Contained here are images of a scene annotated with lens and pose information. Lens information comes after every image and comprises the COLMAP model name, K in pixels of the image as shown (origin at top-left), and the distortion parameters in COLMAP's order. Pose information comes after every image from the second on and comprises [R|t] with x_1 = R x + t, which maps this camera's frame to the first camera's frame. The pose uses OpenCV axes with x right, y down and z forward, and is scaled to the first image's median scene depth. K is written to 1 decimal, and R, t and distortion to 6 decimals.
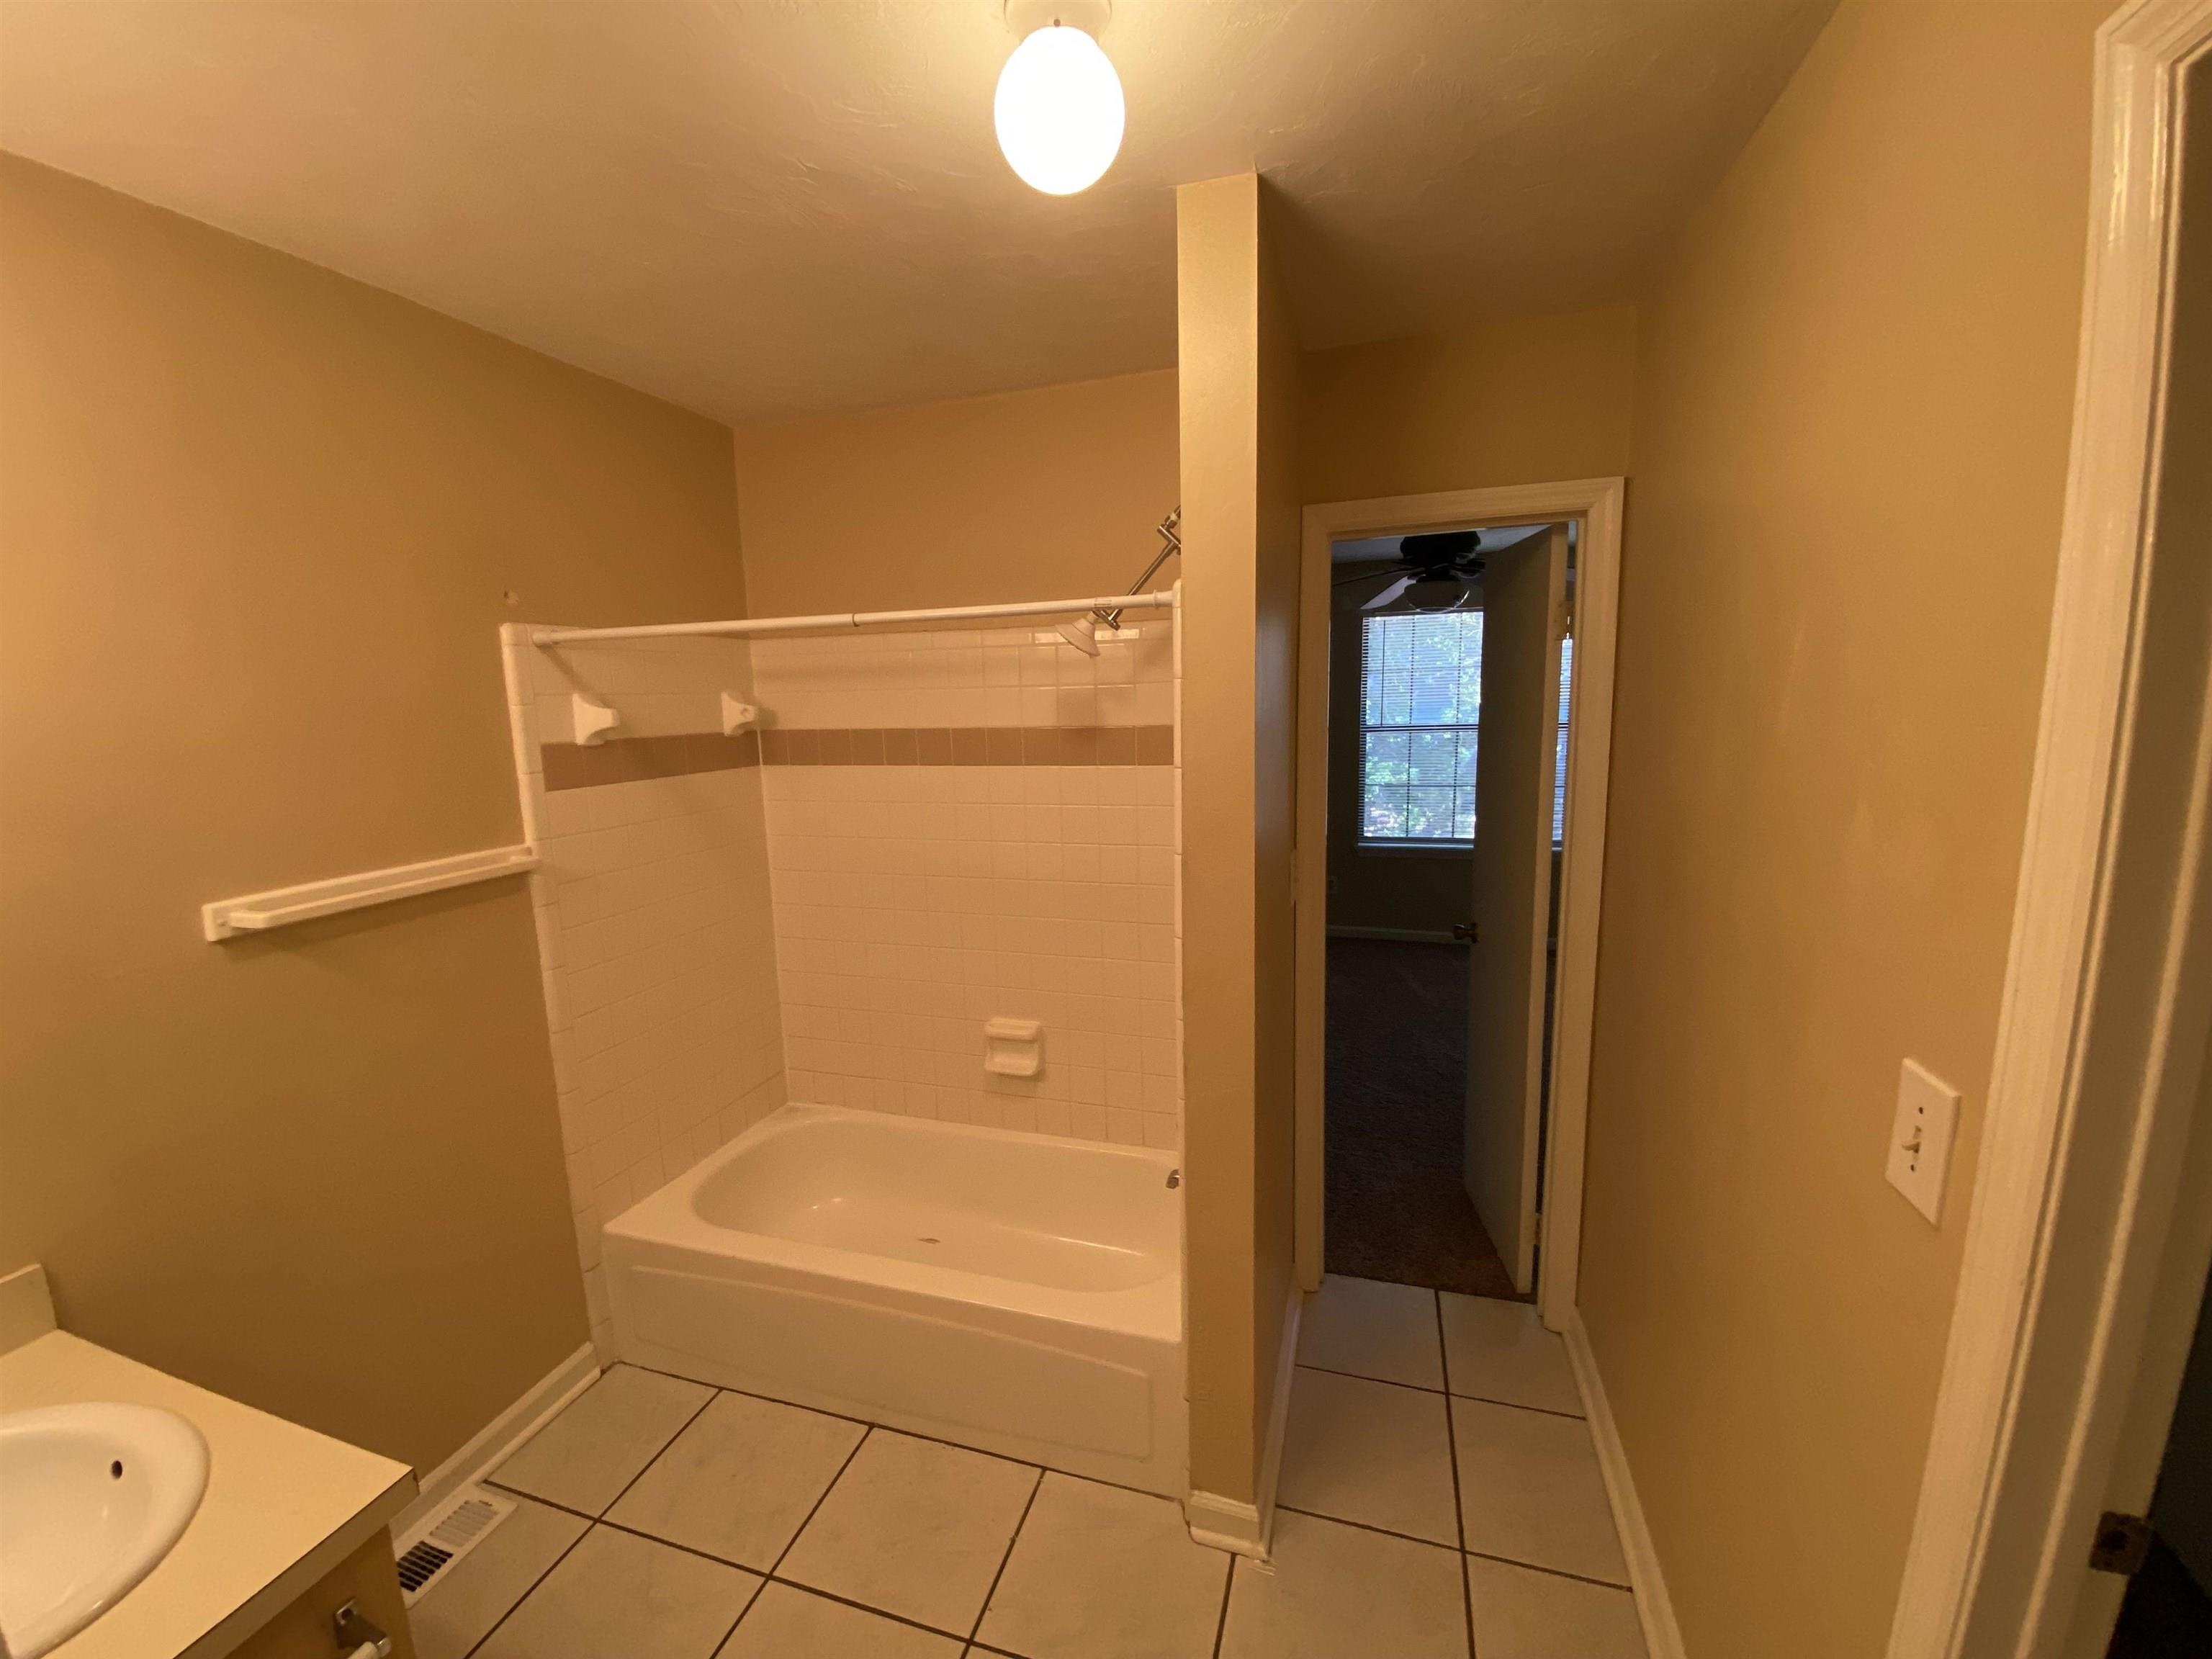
lens RADIAL K [[897.3, 0, 1106.0], [0, 897.3, 829.5], [0, 0, 1]] dist [0.000017, -0.000163]
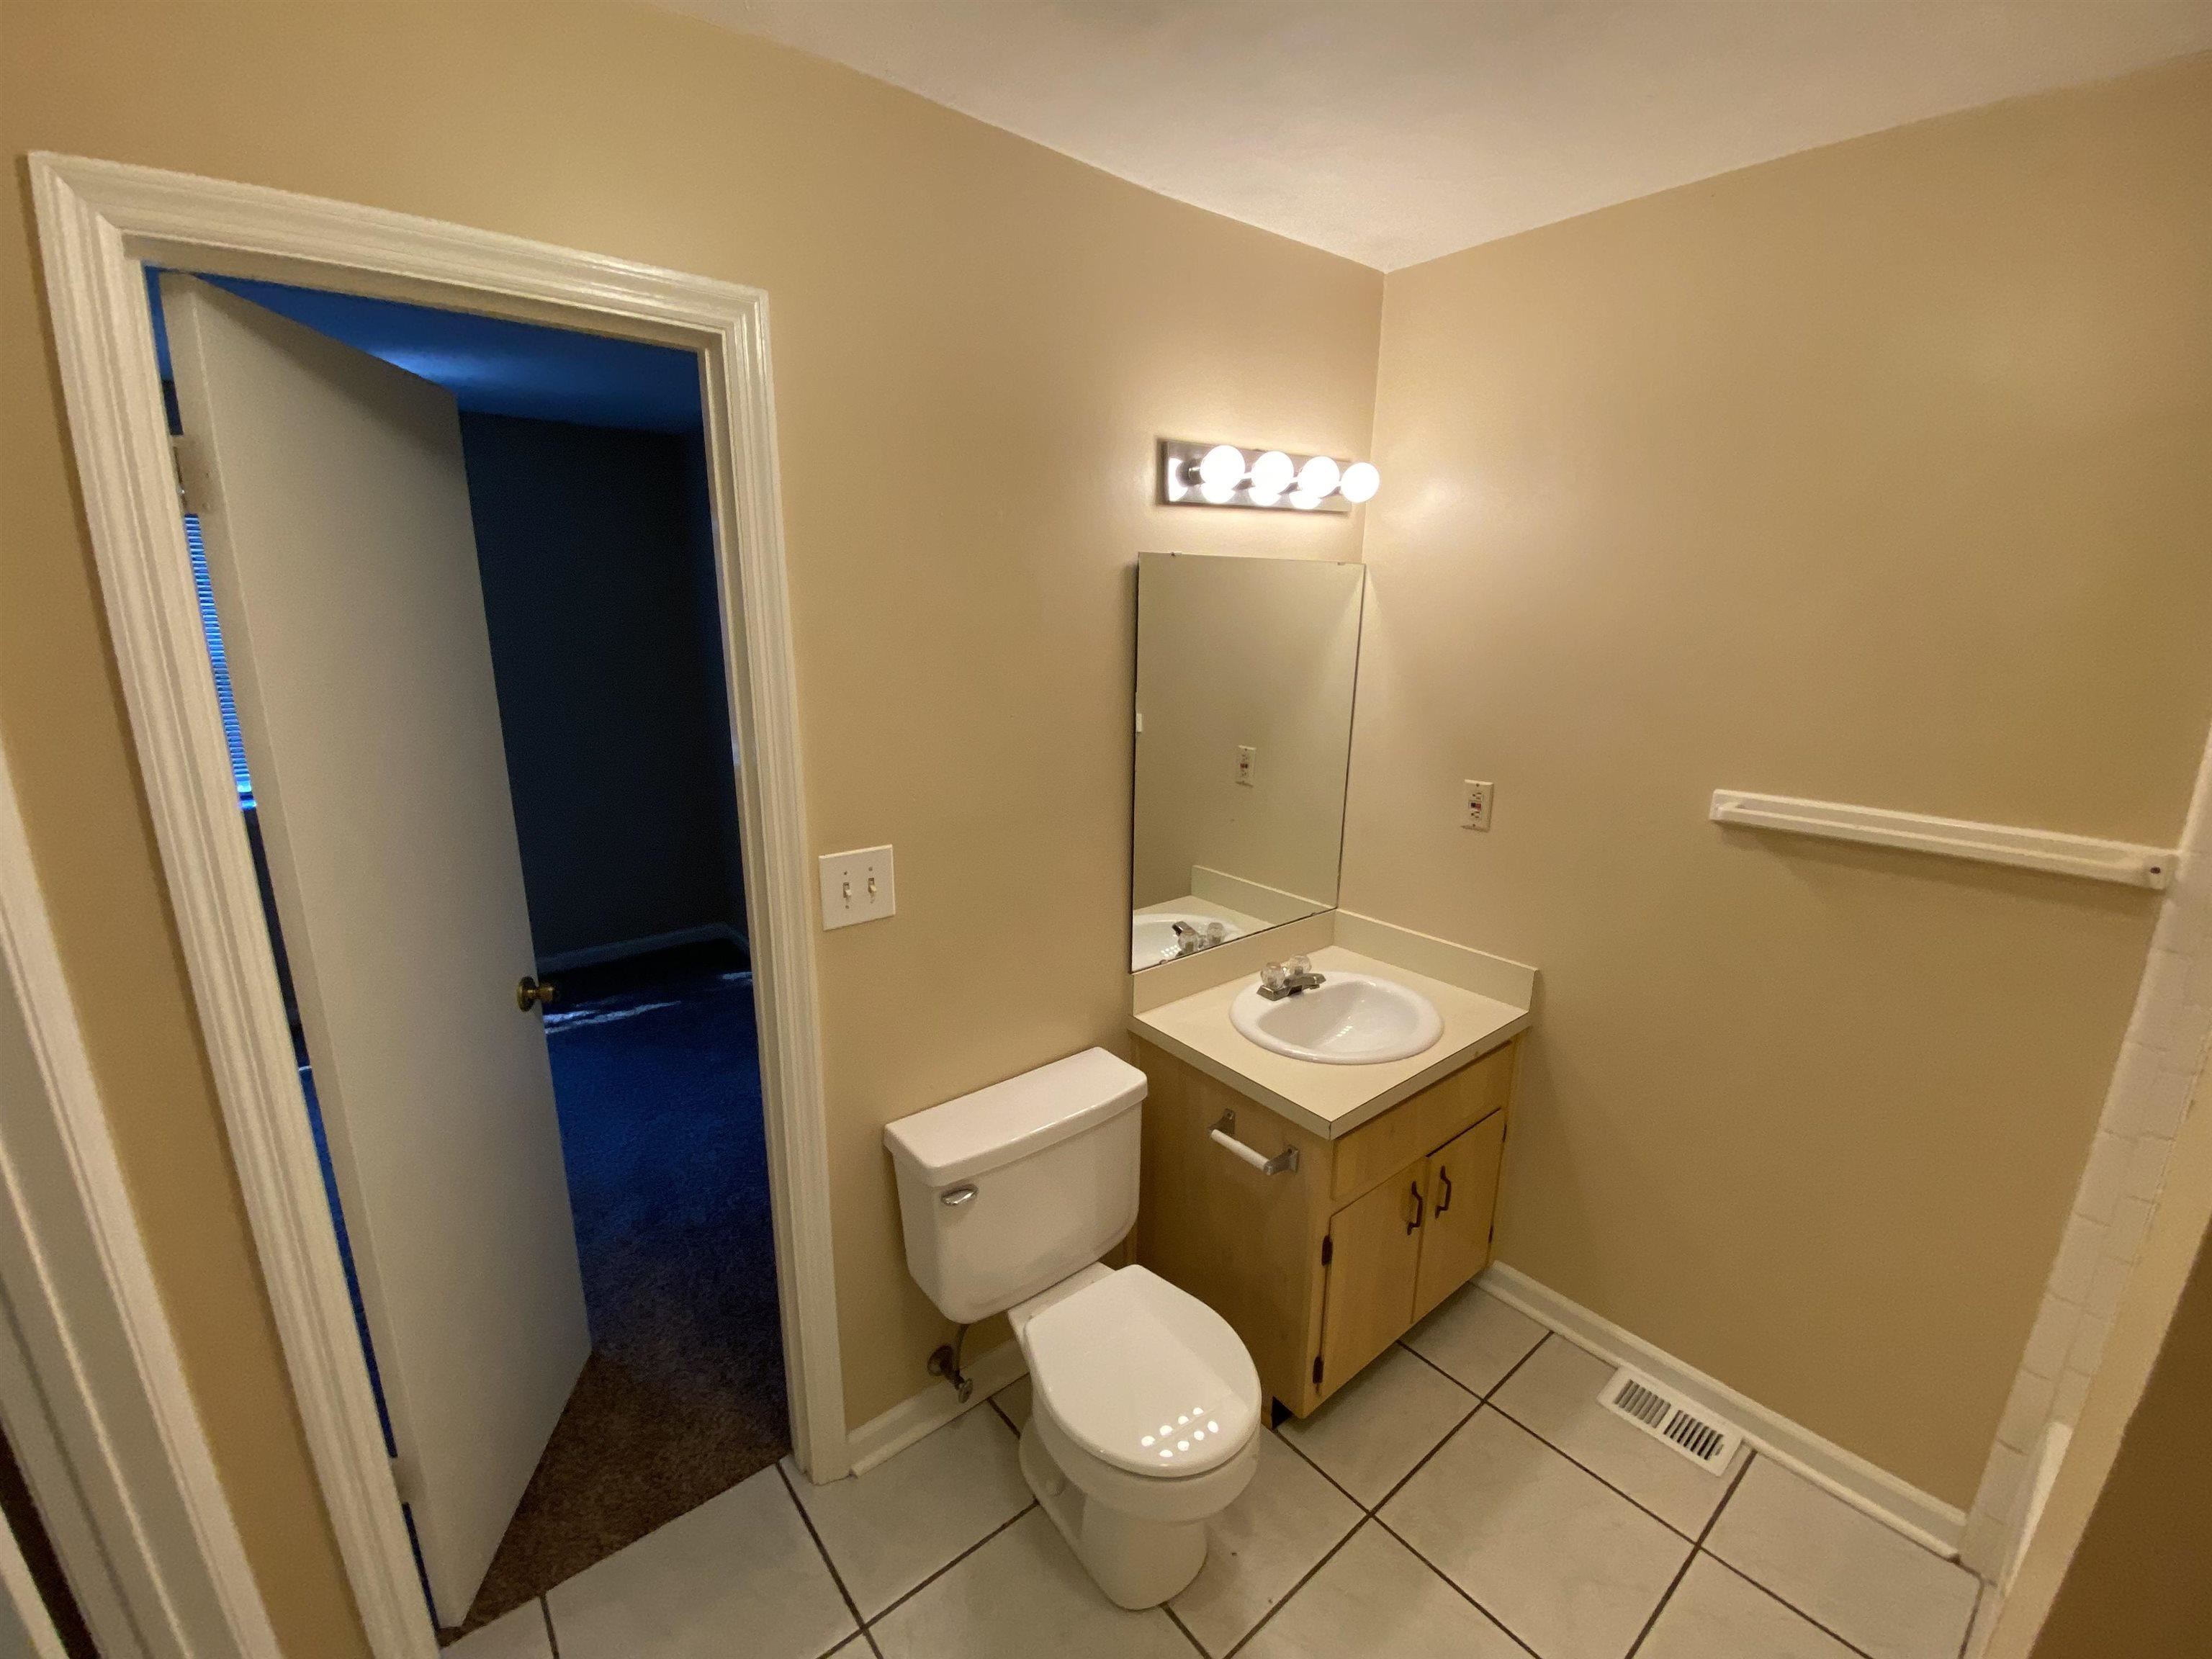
lens RADIAL K [[897.3, 0, 1106.0], [0, 897.3, 829.5], [0, 0, 1]] dist [0.000017, -0.000163]
pose [[-0.538479, 0.228757, -0.810993, 0.296052], [-0.122993, 0.930800, 0.344215, -0.127753], [0.833614, 0.285099, -0.473081, 0.663791]]
